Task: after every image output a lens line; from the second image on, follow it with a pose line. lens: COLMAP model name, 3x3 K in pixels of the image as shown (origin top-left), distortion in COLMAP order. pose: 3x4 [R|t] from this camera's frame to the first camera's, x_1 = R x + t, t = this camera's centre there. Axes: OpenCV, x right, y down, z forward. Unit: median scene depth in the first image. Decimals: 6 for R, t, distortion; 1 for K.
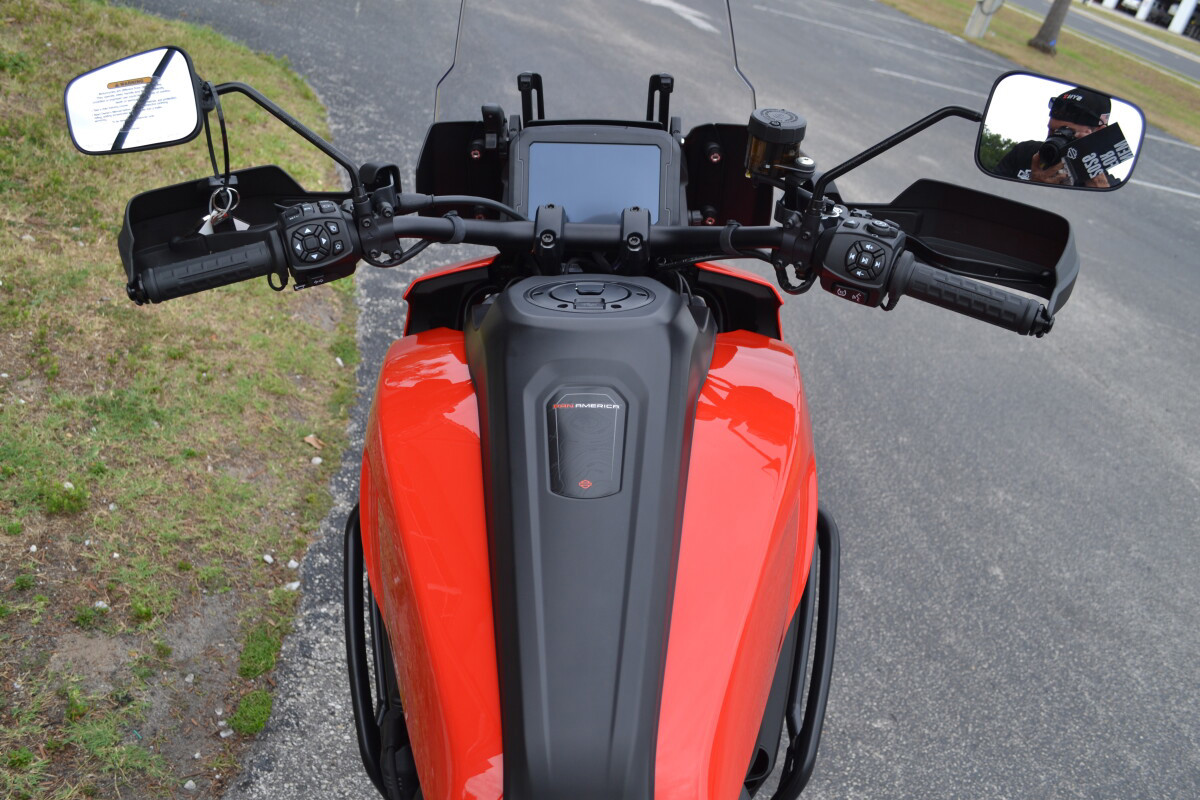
lens RADIAL K [[1150.3, 0, 594.5], [0, 1150.3, 402.7], [0, 0, 1]] dist [-0.065878, 0.000000]
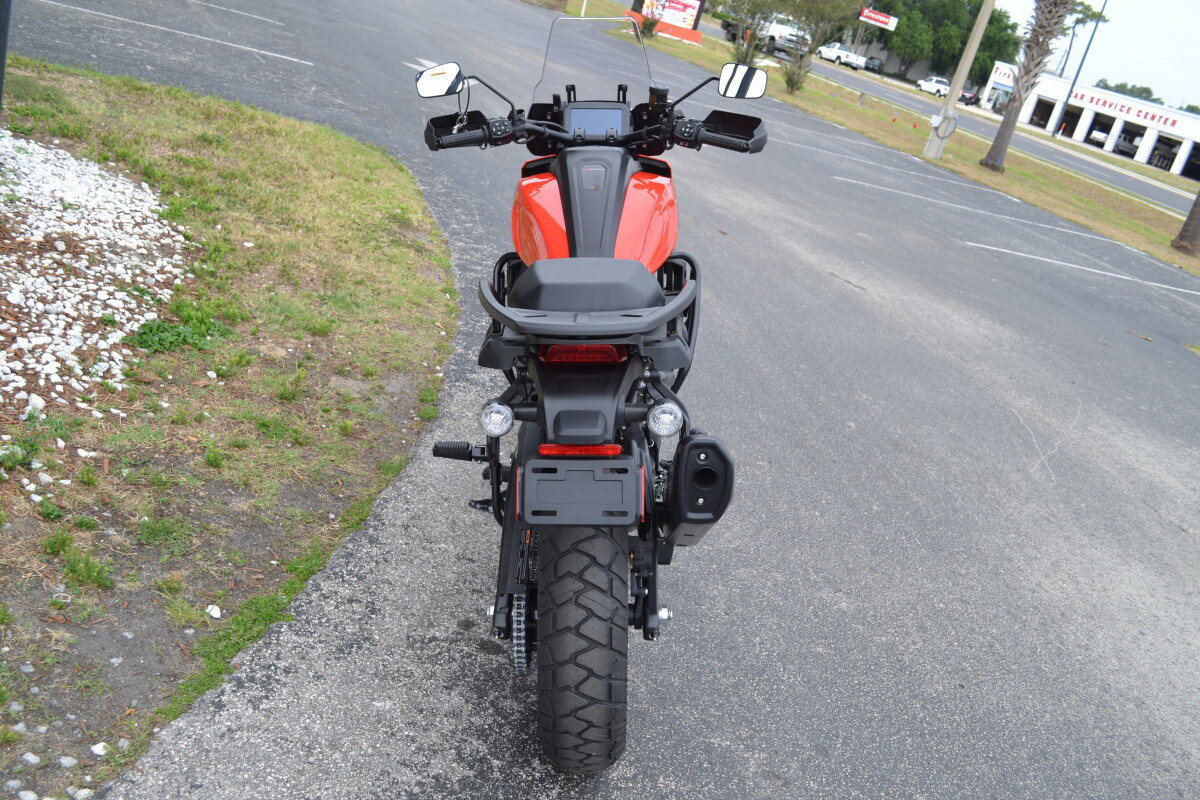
lens RADIAL K [[1150.3, 0, 603.2], [0, 1150.3, 399.6], [0, 0, 1]] dist [-0.065878, 0.000000]
pose [[0.999953, -0.009023, -0.003405, 0.010484], [0.008533, 0.992278, -0.123743, 0.425046], [0.004495, 0.123708, 0.992308, -0.844274]]
